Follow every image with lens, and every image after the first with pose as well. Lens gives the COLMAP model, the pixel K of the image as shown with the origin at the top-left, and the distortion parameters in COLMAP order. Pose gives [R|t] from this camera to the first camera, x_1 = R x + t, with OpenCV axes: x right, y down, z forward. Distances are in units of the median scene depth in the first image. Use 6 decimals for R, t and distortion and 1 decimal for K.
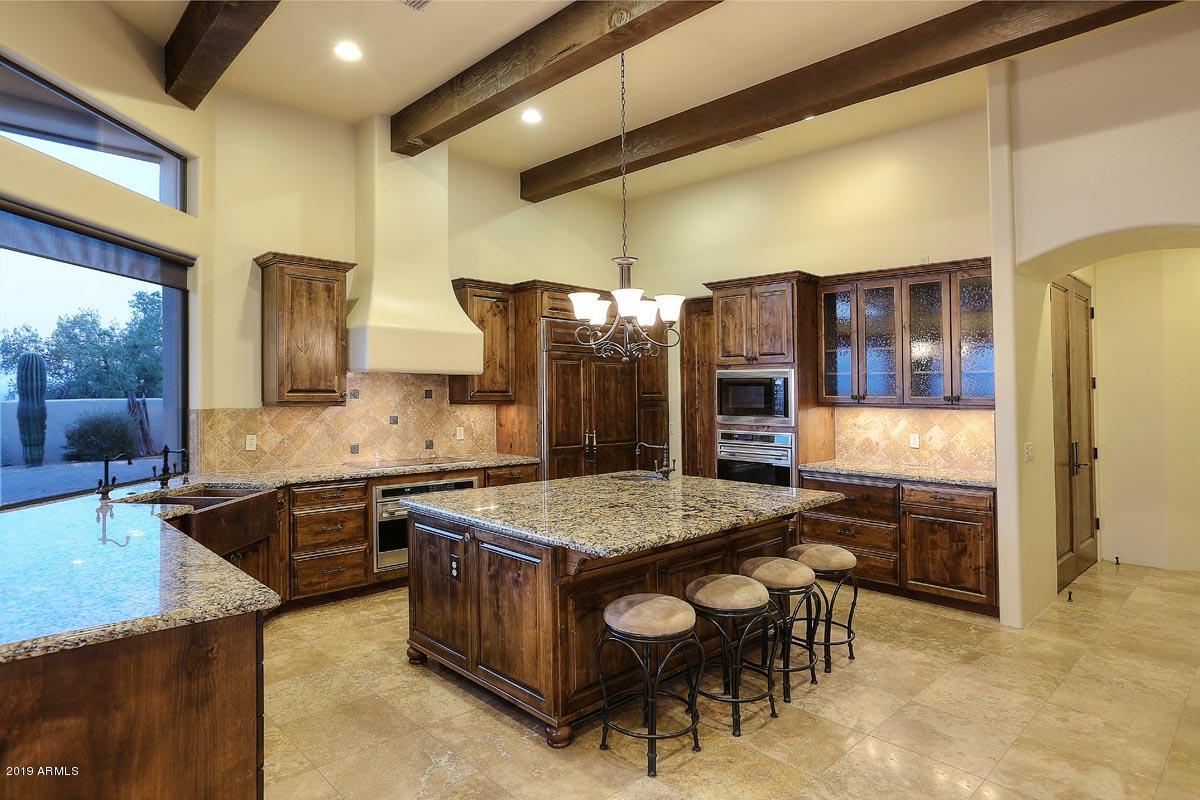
lens RADIAL K [[674.4, 0, 597.9], [0, 674.4, 380.9], [0, 0, 1]] dist [-0.000391, -0.000060]
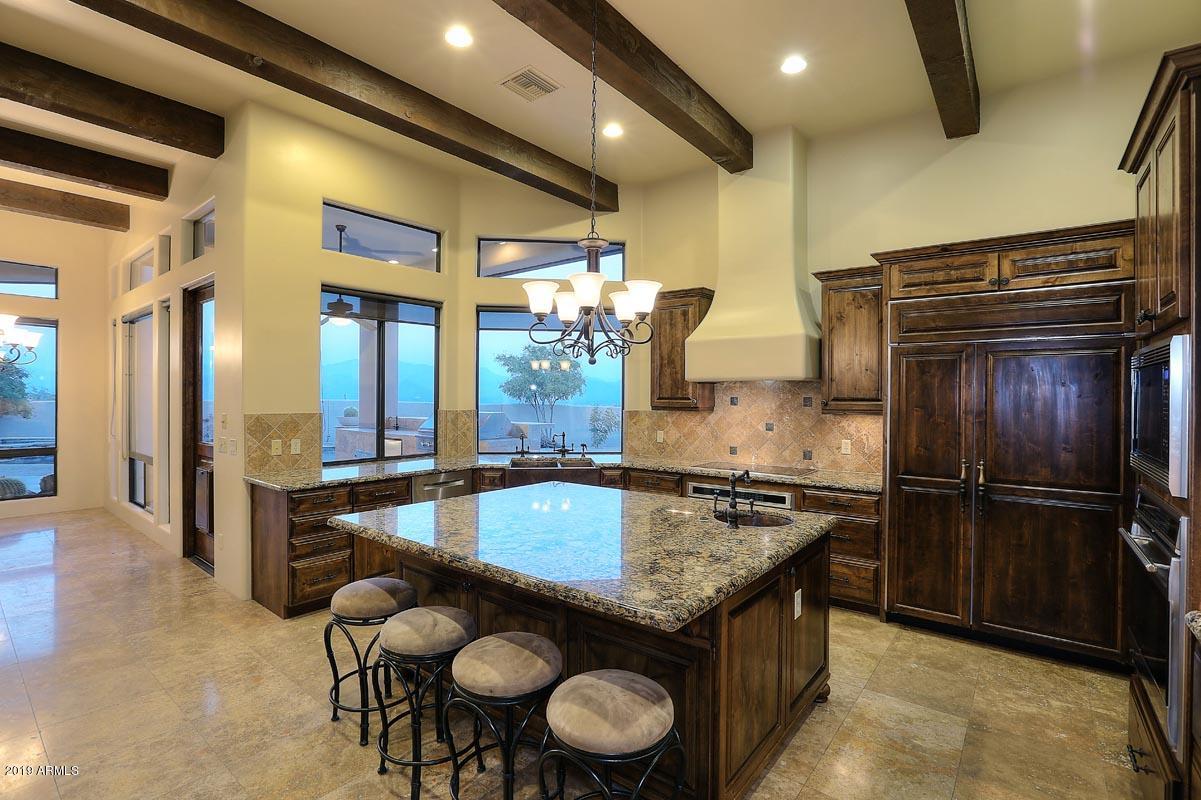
lens RADIAL K [[549.8, 0, 600.5], [0, 549.8, 400.0], [0, 0, 1]] dist [-0.046798, 0.011449]
pose [[0.159847, 0.000053, -0.987142, 0.501657], [0.009358, 0.999955, 0.001569, 0.013854], [0.987097, -0.009488, 0.159839, 0.637251]]
